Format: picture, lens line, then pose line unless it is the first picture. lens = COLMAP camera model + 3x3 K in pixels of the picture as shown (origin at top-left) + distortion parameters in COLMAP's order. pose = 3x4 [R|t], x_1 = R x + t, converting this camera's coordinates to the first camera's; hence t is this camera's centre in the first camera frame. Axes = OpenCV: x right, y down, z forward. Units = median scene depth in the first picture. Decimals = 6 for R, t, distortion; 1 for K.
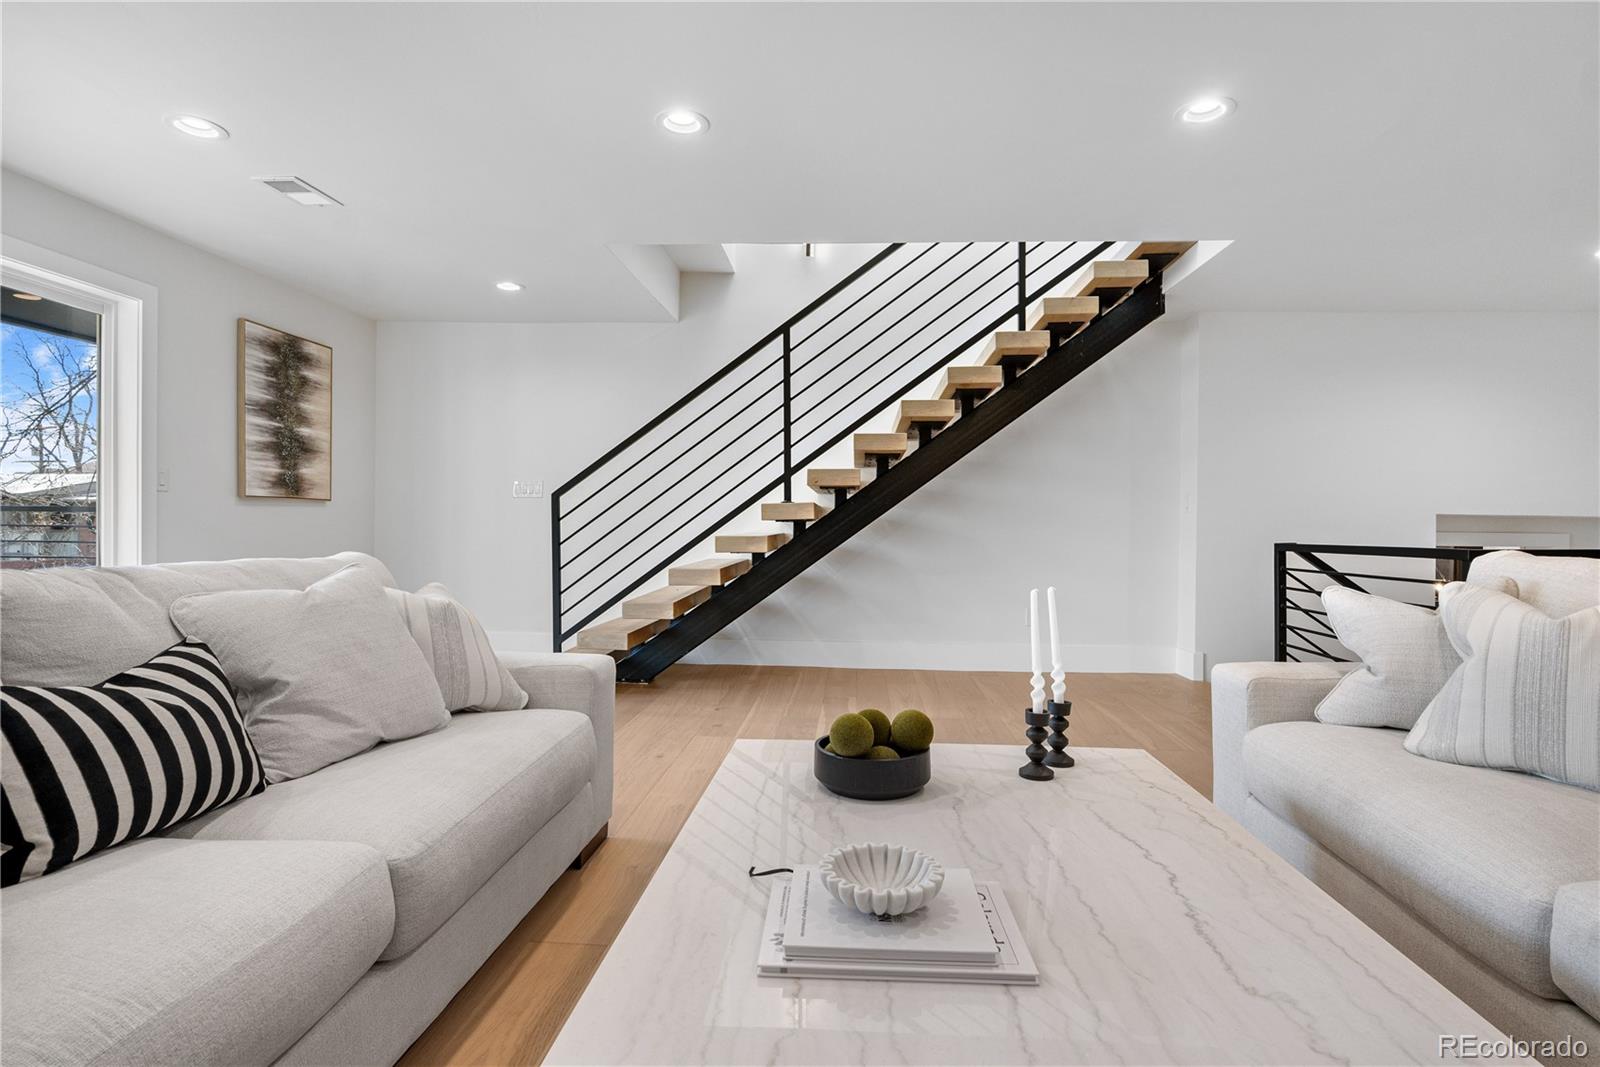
lens RADIAL K [[797.8, 0, 801.5], [0, 797.8, 528.7], [0, 0, 1]] dist [-0.001097, -0.000153]
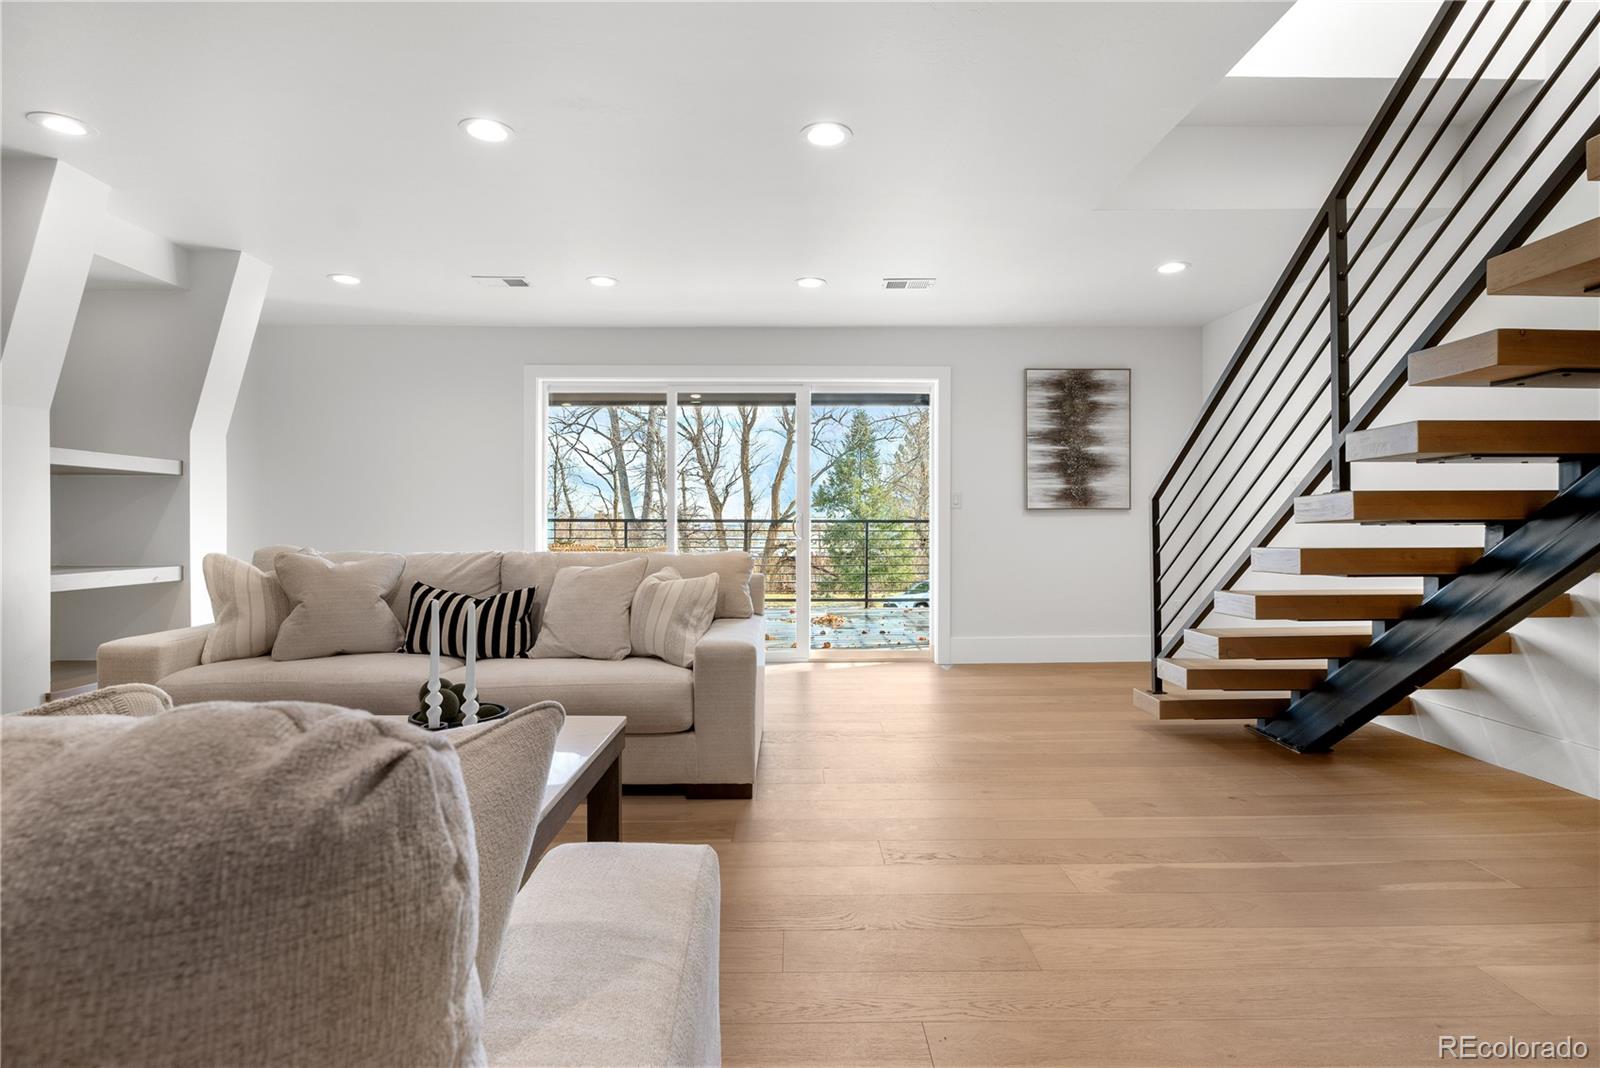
lens RADIAL K [[797.8, 0, 800.1], [0, 797.8, 539.0], [0, 0, 1]] dist [-0.001097, -0.000153]
pose [[0.100009, -0.002314, -0.994984, 0.495601], [-0.002036, 0.999995, -0.002530, 0.010230], [0.994984, 0.002279, 0.100004, 0.491073]]
